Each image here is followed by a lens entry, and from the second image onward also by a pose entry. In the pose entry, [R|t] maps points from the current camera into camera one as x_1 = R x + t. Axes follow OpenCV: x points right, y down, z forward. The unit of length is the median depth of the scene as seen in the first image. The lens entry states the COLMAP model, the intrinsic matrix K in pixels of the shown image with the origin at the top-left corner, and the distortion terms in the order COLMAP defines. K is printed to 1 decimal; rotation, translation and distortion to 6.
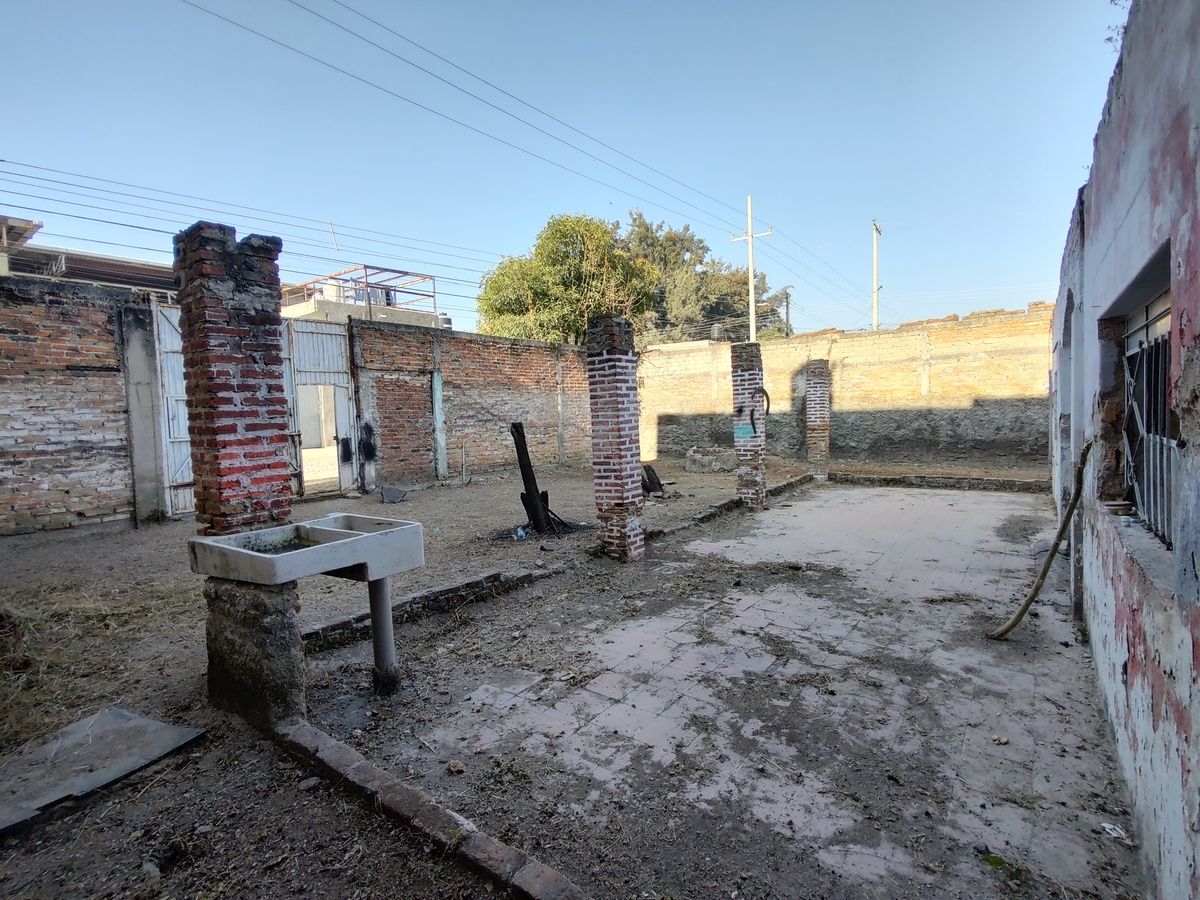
lens RADIAL K [[580.6, 0, 599.9], [0, 580.6, 448.8], [0, 0, 1]] dist [-0.005125, 0.001216]
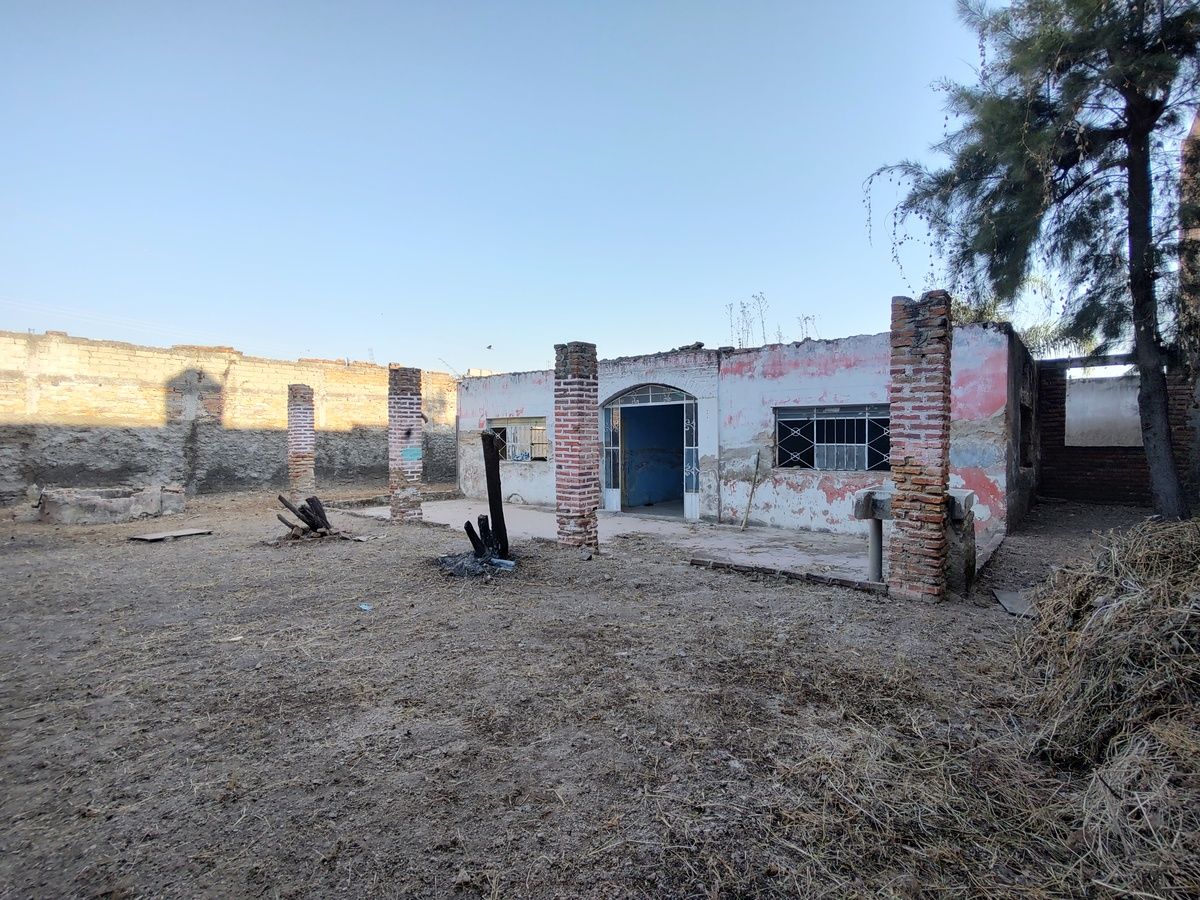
lens RADIAL K [[580.6, 0, 606.4], [0, 580.6, 450.4], [0, 0, 1]] dist [-0.005125, 0.001216]
pose [[0.025038, 0.016586, 0.999549, -0.570534], [0.055658, 0.998288, -0.017960, 0.001220], [-0.998136, 0.056082, 0.024072, 0.476573]]
